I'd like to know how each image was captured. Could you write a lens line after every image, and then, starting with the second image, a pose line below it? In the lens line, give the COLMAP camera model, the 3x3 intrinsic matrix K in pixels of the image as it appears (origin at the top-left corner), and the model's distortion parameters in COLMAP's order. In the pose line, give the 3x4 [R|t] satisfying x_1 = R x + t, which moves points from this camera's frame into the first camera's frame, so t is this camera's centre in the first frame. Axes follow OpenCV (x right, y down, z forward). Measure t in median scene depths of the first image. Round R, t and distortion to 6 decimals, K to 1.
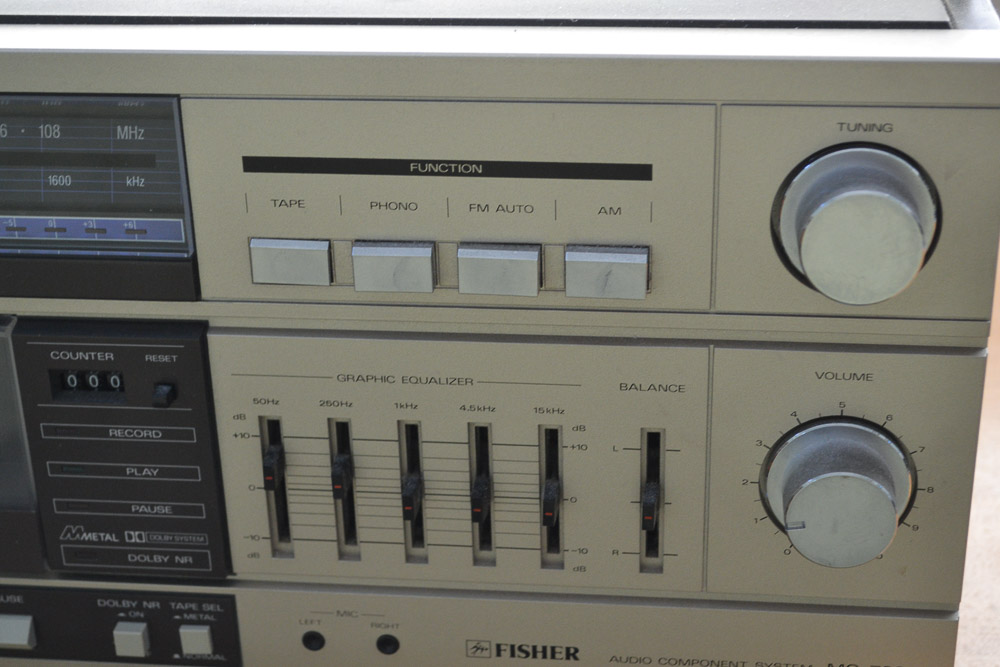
lens RADIAL K [[1571.8, 0, 497.9], [0, 1571.8, 330.0], [0, 0, 1]] dist [-0.011780, 0.000000]
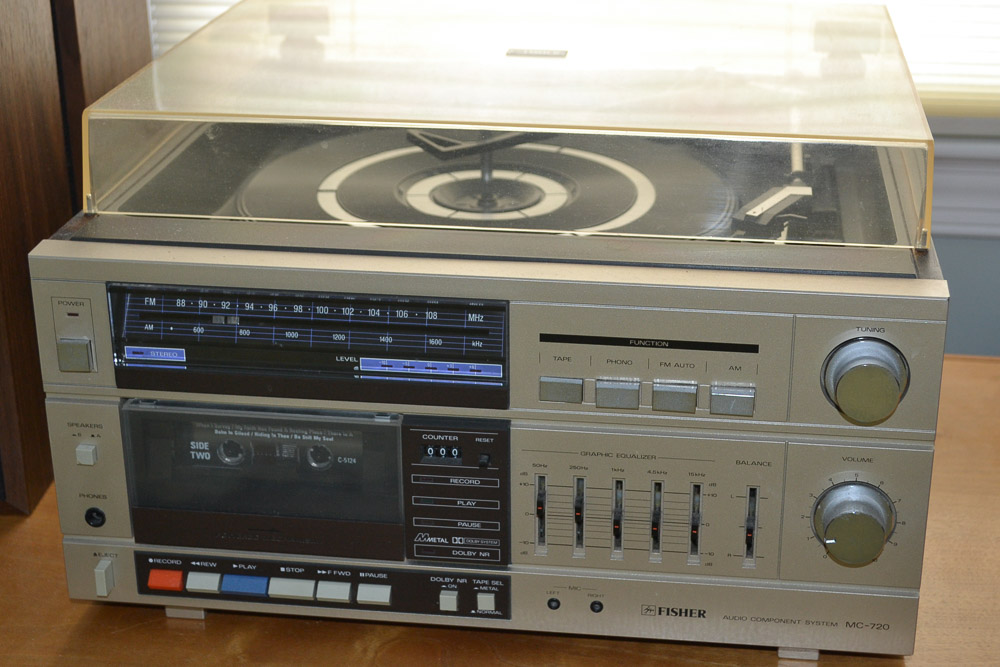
lens RADIAL K [[1462.5, 0, 552.8], [0, 1462.5, 317.7], [0, 0, 1]] dist [0.023841, 0.000000]
pose [[0.999474, 0.028229, 0.015952, -0.162246], [-0.027099, 0.997380, -0.067074, -0.011677], [-0.017804, 0.066606, 0.997620, -0.688124]]
